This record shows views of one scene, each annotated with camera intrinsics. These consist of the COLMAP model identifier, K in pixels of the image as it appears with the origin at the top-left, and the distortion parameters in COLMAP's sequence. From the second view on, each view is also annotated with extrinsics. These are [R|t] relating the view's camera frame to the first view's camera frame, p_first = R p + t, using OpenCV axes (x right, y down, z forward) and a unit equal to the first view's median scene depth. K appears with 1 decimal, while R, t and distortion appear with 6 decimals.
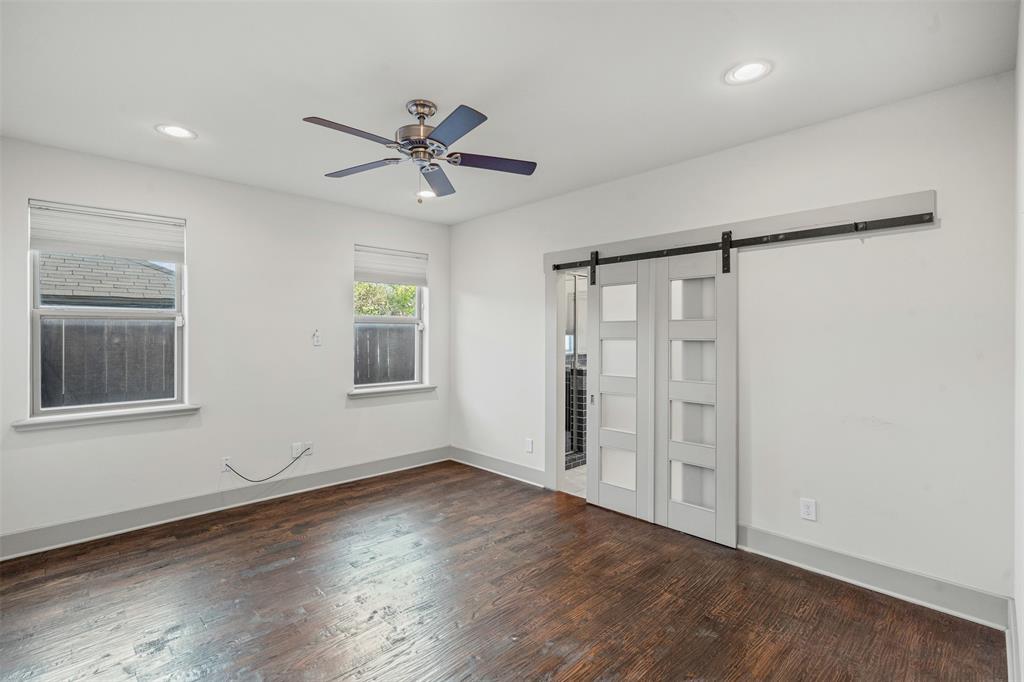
lens RADIAL K [[478.0, 0, 515.7], [0, 478.0, 344.9], [0, 0, 1]] dist [0.001399, 0.000225]
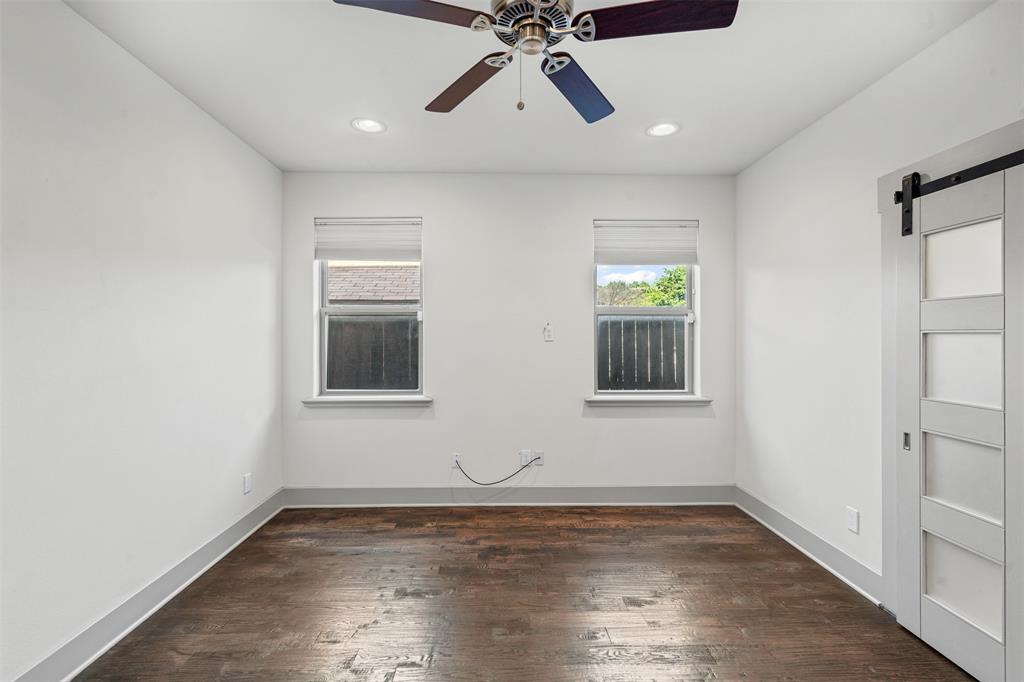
lens RADIAL K [[478.0, 0, 507.4], [0, 478.0, 334.7], [0, 0, 1]] dist [0.001399, 0.000225]
pose [[0.726235, 0.003648, -0.687436, 0.137184], [-0.015839, 0.999809, -0.011428, 0.000214], [0.687264, 0.019188, 0.726155, 0.328141]]
